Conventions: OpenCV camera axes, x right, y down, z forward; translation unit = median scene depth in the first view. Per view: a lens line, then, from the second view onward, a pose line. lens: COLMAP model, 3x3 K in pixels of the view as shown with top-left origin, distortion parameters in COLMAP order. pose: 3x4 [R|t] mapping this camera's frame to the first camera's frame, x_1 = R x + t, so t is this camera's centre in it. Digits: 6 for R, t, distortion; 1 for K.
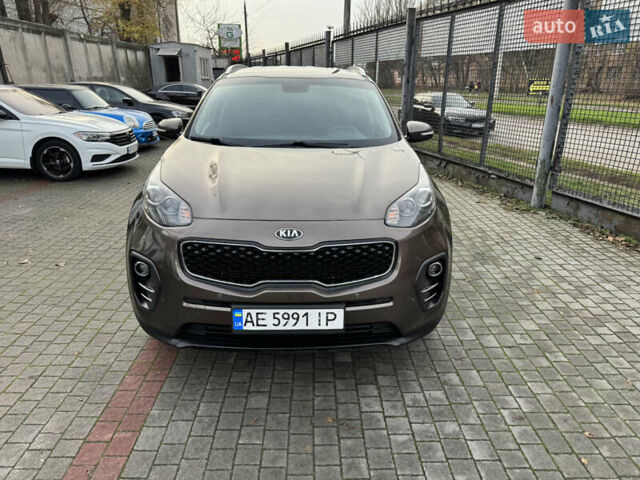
lens RADIAL K [[452.5, 0, 314.4], [0, 452.5, 243.2], [0, 0, 1]] dist [0.019345, -0.027324]
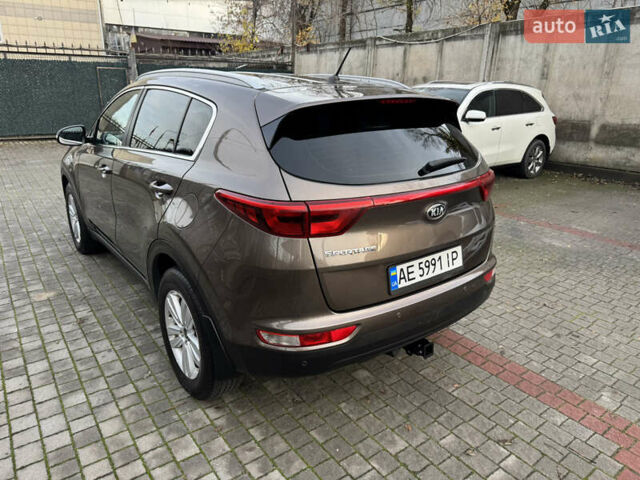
lens RADIAL K [[452.5, 0, 322.1], [0, 452.5, 239.0], [0, 0, 1]] dist [0.019345, -0.027324]
pose [[-0.801555, 0.165300, -0.574618, 0.373013], [-0.226766, 0.805186, 0.547952, -0.687761], [0.553251, 0.569518, -0.607917, 1.895479]]
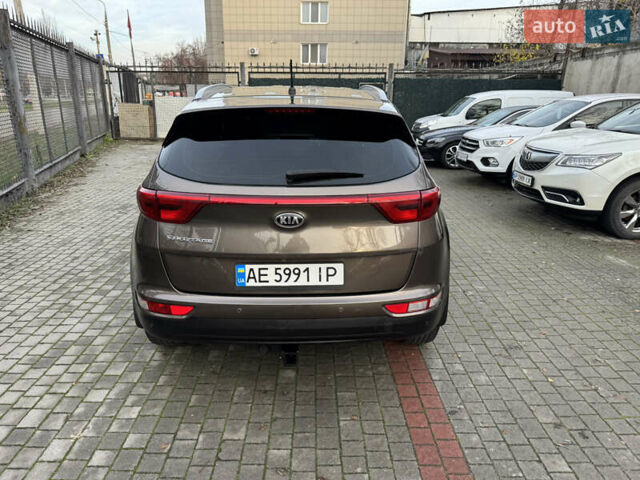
lens RADIAL K [[452.5, 0, 317.6], [0, 452.5, 242.1], [0, 0, 1]] dist [0.019345, -0.027324]
pose [[-0.999801, -0.015531, -0.012483, -0.082736], [-0.019922, 0.792241, 0.609883, -0.757828], [0.000418, 0.610011, -0.792393, 2.068509]]
